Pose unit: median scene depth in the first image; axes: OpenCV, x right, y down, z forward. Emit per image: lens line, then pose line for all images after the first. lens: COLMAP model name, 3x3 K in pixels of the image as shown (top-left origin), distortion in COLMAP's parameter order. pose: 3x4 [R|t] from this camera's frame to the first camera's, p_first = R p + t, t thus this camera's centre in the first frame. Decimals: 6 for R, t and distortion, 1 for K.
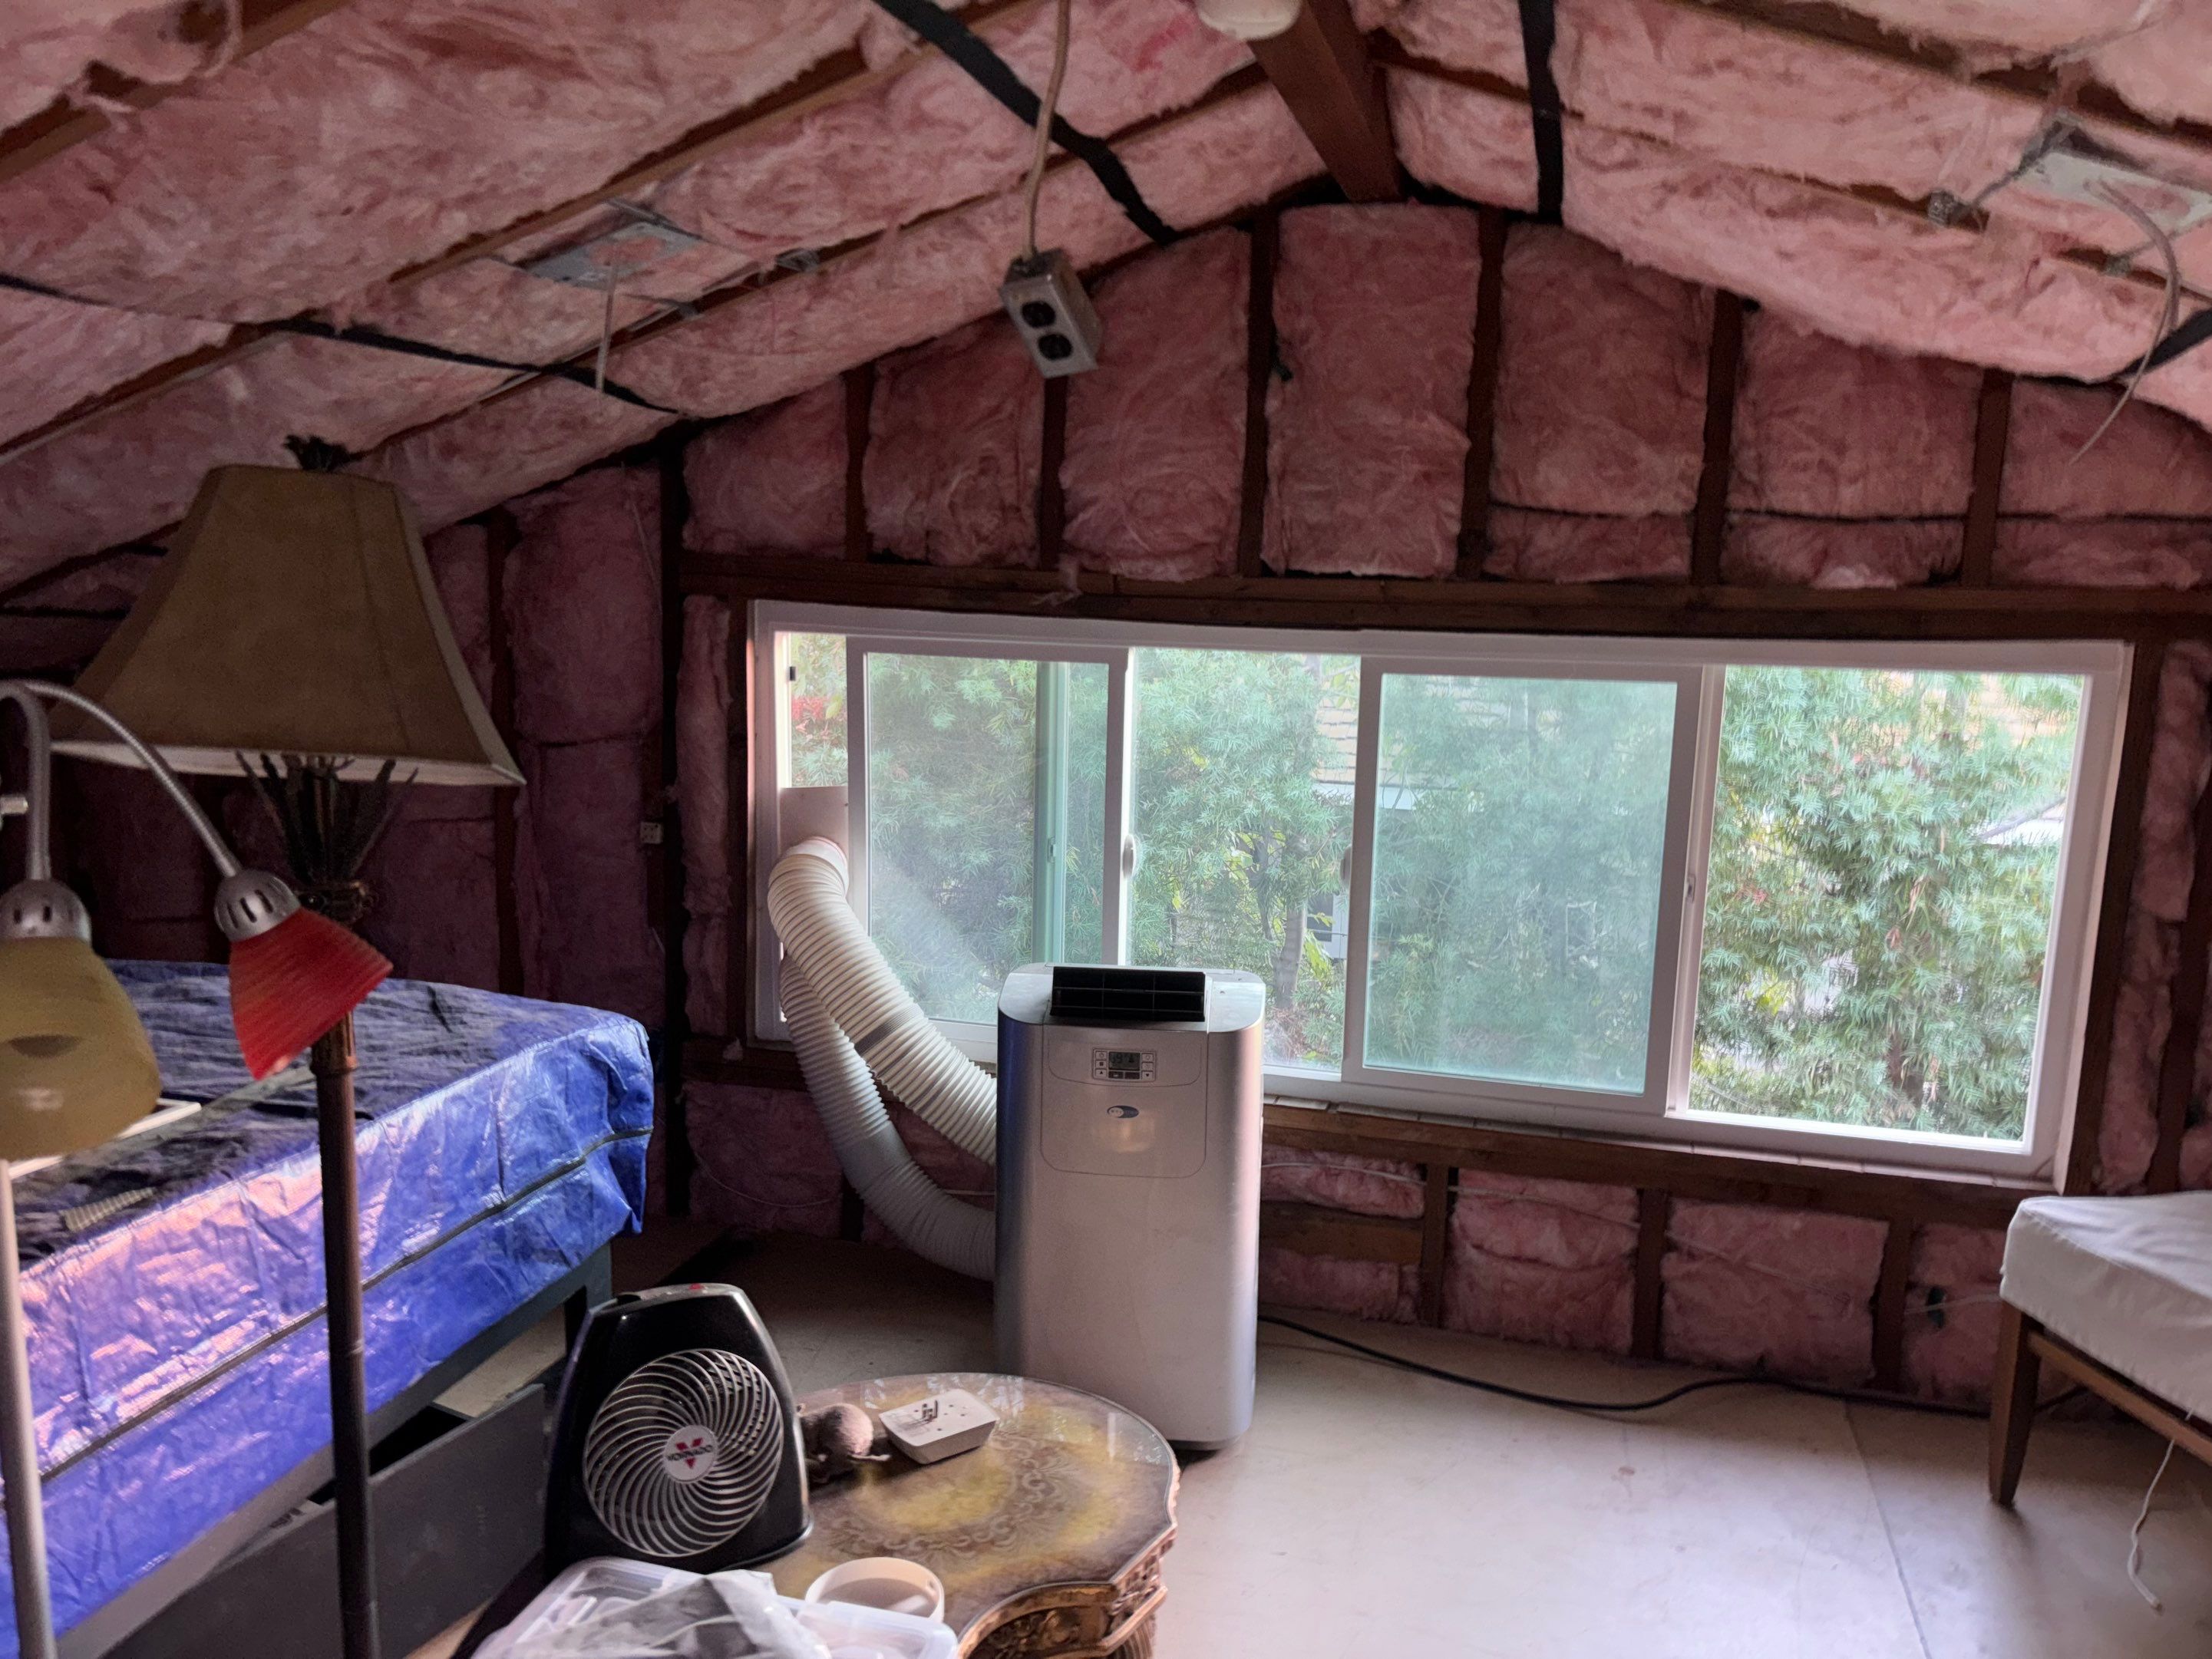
lens RADIAL K [[1654.8, 0, 1099.6], [0, 1654.8, 846.2], [0, 0, 1]] dist [0.045930, -0.047487]
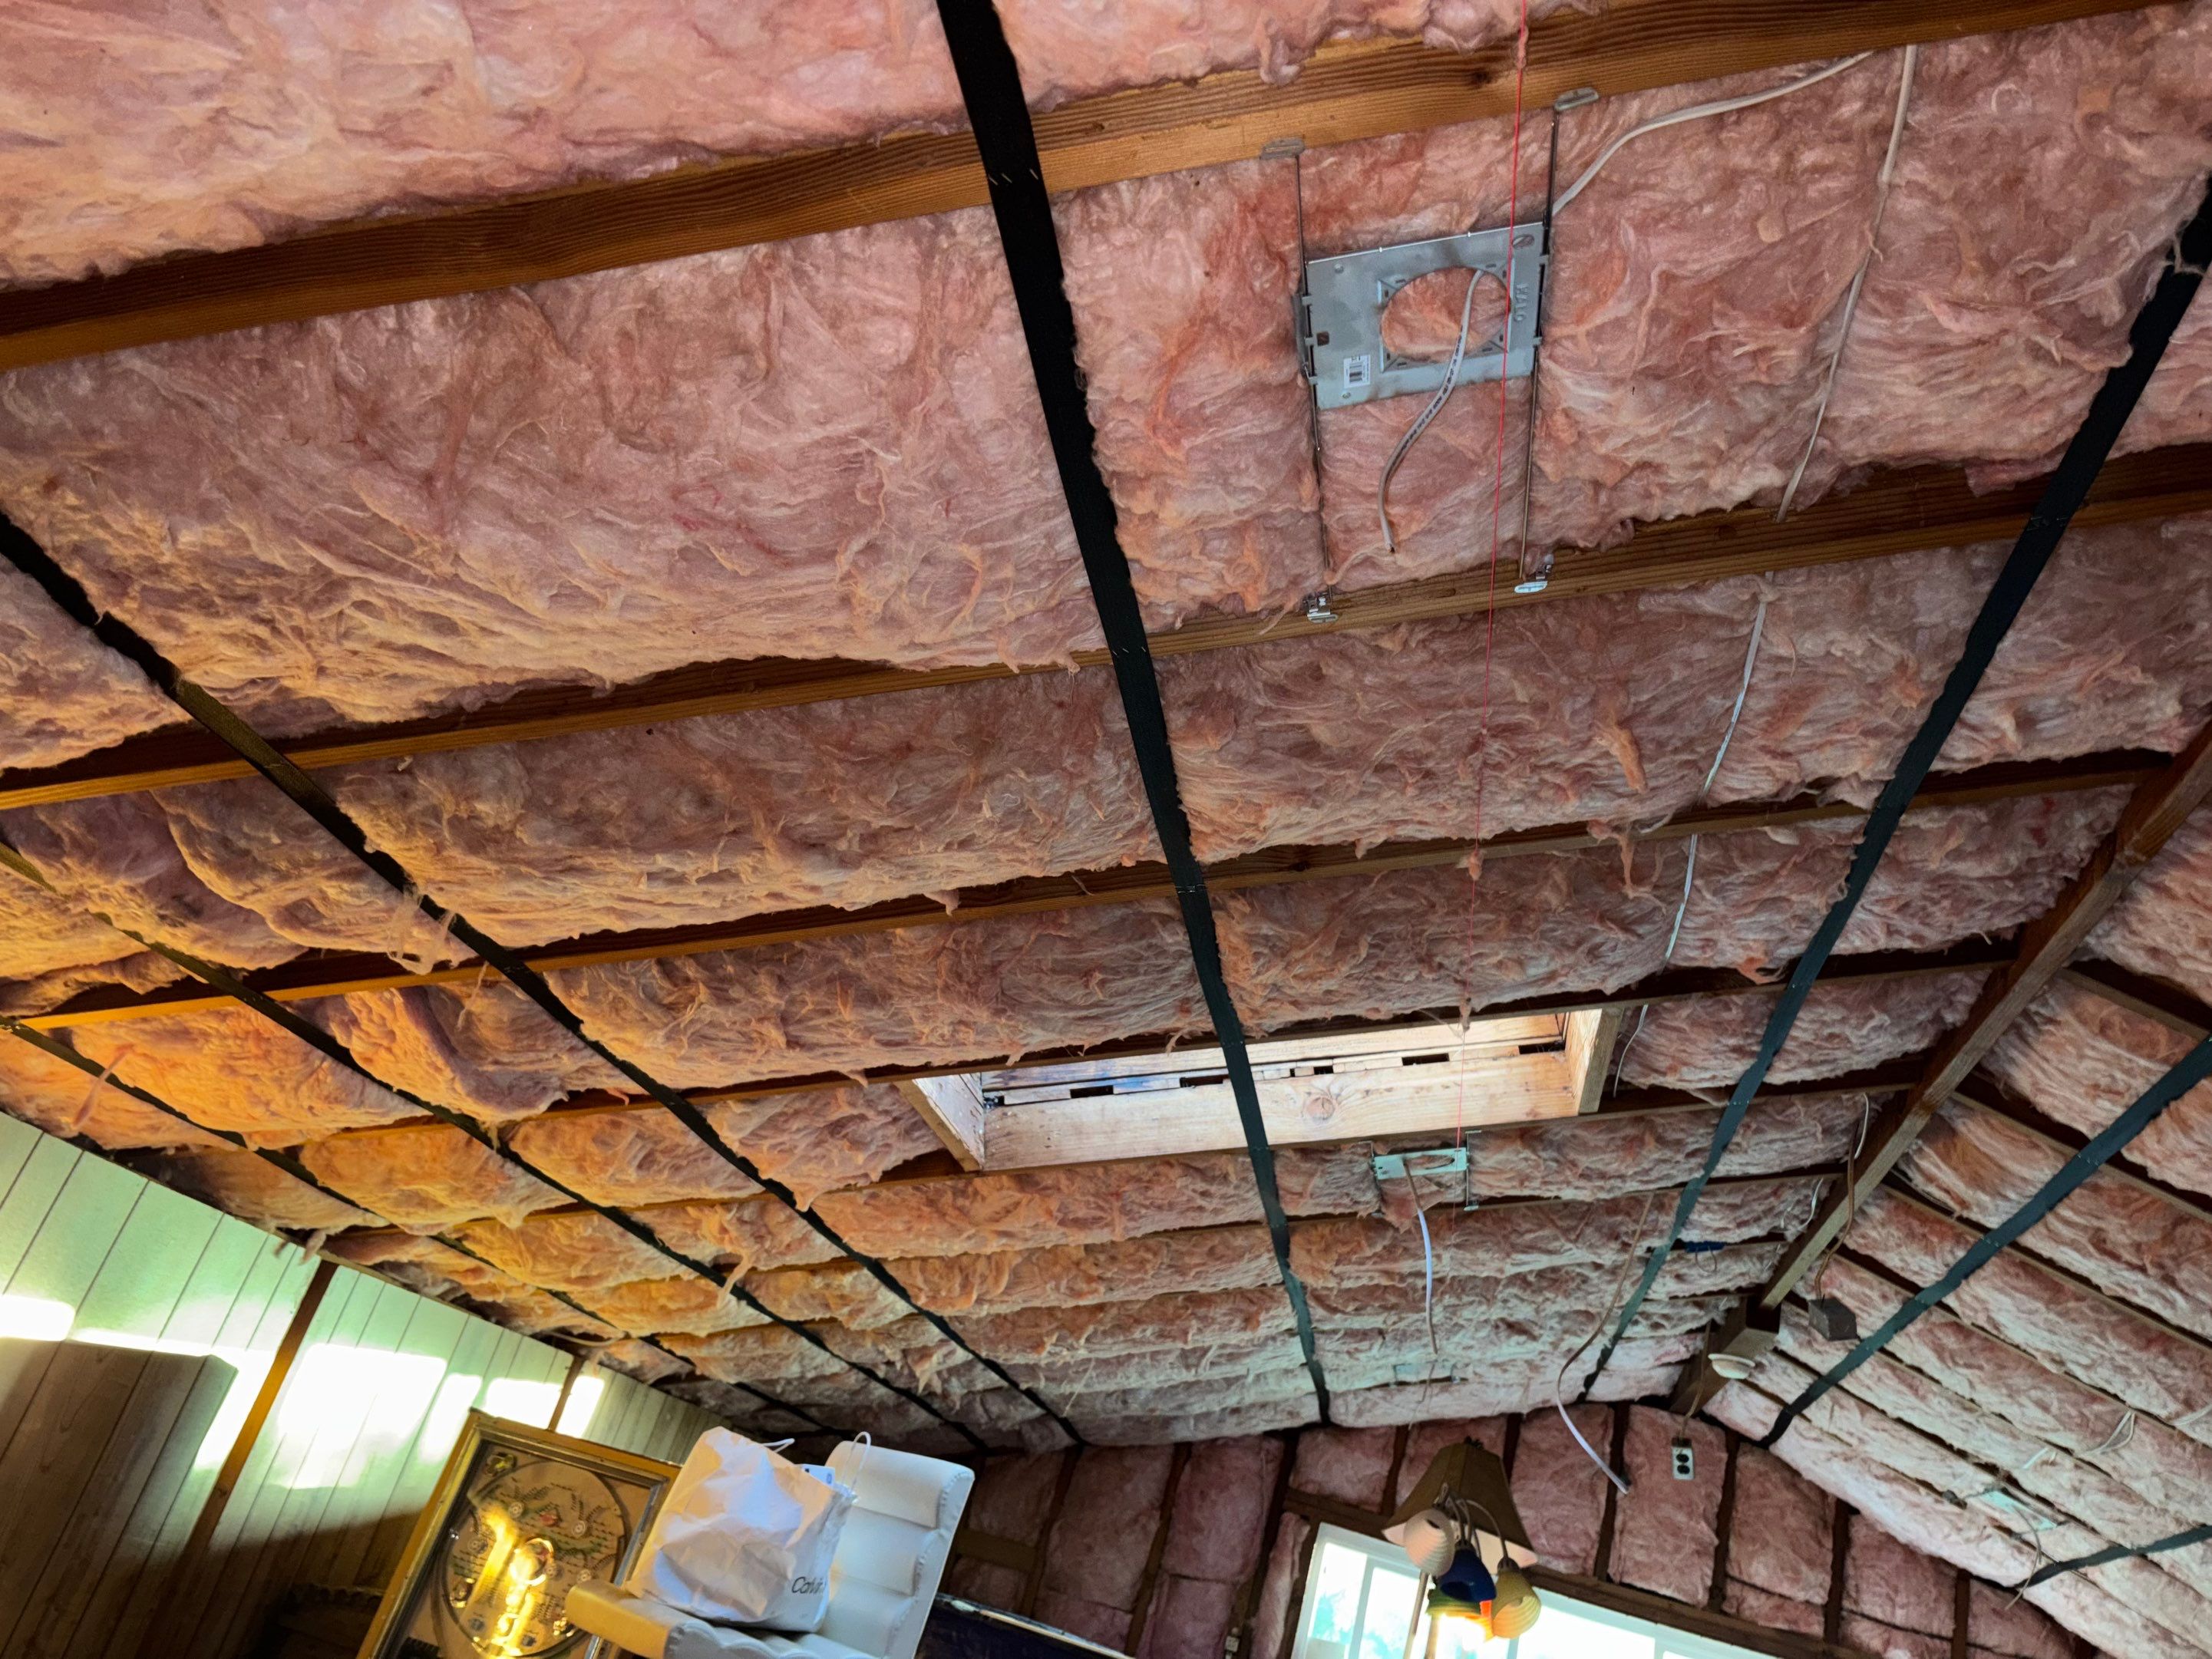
lens RADIAL K [[1626.1, 0, 1114.8], [0, 1626.1, 806.2], [0, 0, 1]] dist [0.001524, -0.025329]
pose [[0.963411, 0.267018, -0.023249, -0.703523], [-0.231014, 0.783251, -0.577191, 0.382601], [-0.135911, 0.561443, 0.816278, -1.068045]]
